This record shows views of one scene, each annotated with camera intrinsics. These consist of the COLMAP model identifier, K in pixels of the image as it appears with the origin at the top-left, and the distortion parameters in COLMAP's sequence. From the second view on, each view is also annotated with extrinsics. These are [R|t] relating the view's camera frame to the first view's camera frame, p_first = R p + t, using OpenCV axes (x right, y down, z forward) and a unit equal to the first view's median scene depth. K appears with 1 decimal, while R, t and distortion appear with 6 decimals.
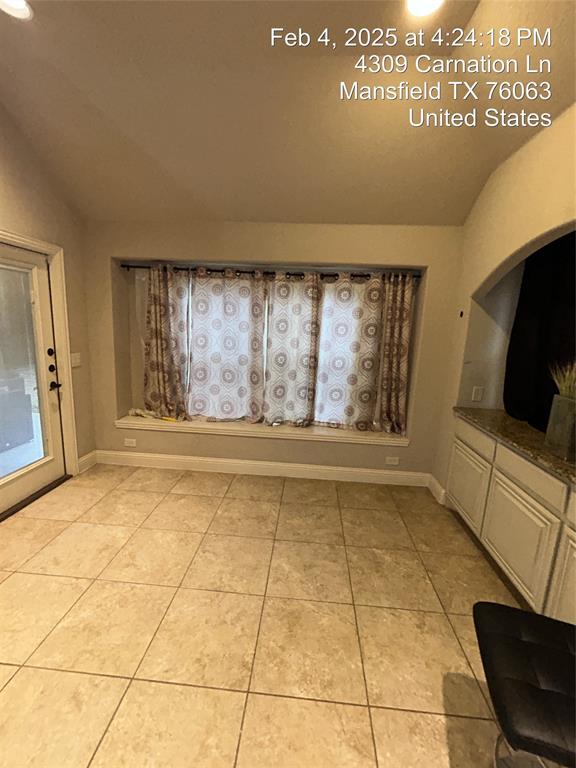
lens RADIAL K [[331.2, 0, 287.2], [0, 331.2, 383.6], [0, 0, 1]] dist [-0.005565, 0.003224]
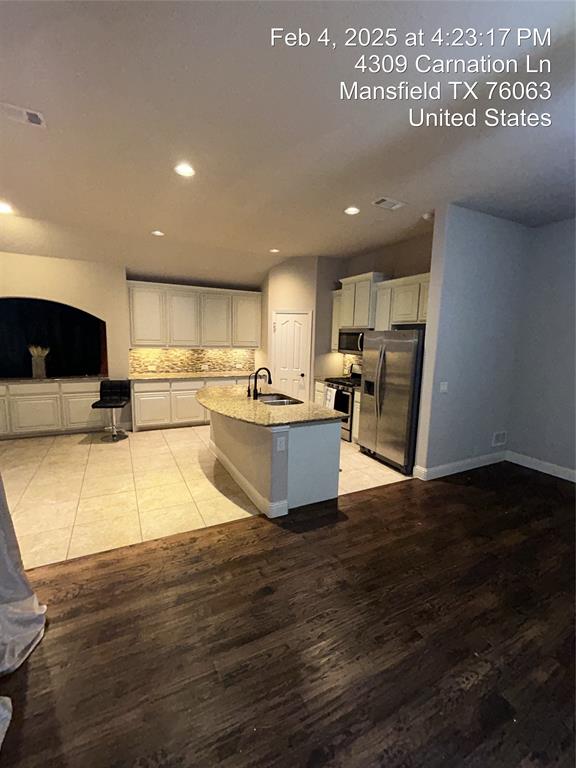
lens RADIAL K [[331.2, 0, 285.7], [0, 331.2, 382.4], [0, 0, 1]] dist [-0.005565, 0.003224]
pose [[-0.517200, -0.169389, 0.838935, -1.441394], [0.113721, 0.957926, 0.263523, -0.138491], [-0.848276, 0.231698, -0.476177, 0.315552]]
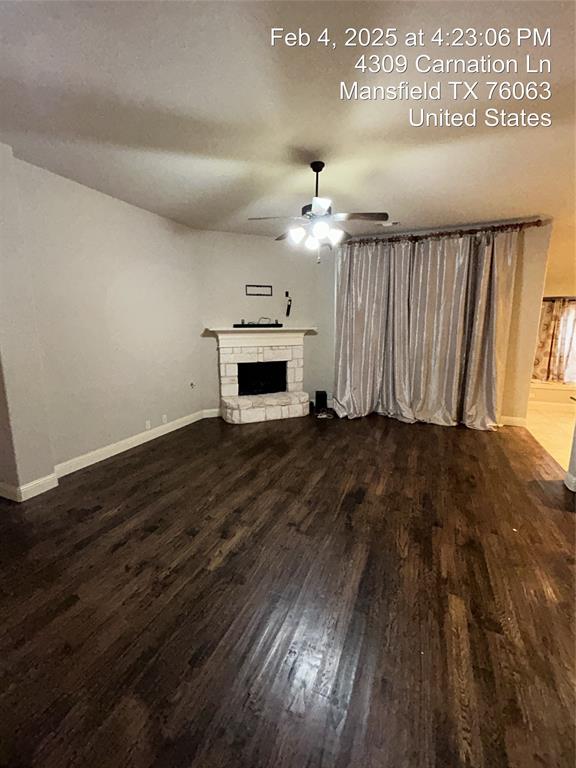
lens RADIAL K [[331.2, 0, 290.5], [0, 331.2, 387.1], [0, 0, 1]] dist [-0.005565, 0.003224]
pose [[0.946914, 0.012323, -0.321250, -1.203238], [-0.015455, 0.999855, -0.007202, 0.172814], [0.321115, 0.011785, 0.946967, -1.228728]]
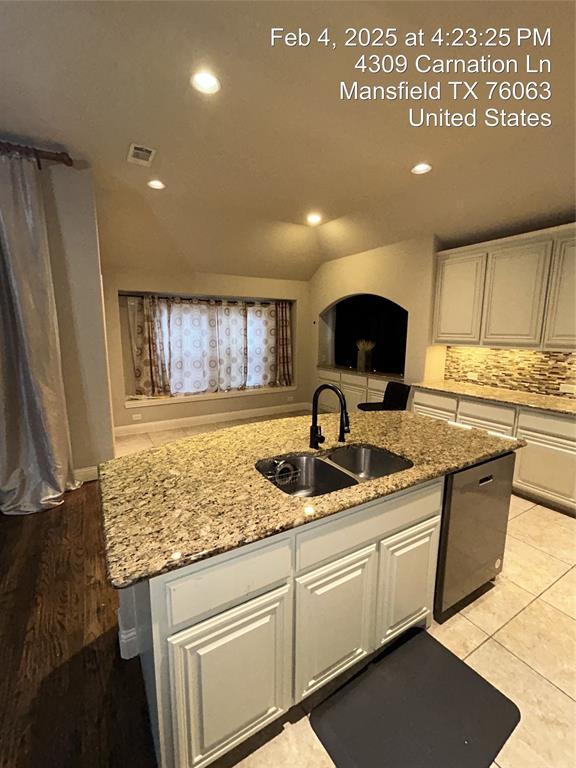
lens RADIAL K [[331.2, 0, 286.5], [0, 331.2, 387.7], [0, 0, 1]] dist [-0.005565, 0.003224]
pose [[0.820954, -0.135884, 0.554591, -0.755792], [0.135244, 0.989907, 0.042344, 0.082896], [-0.554747, 0.040243, 0.831045, -0.587813]]
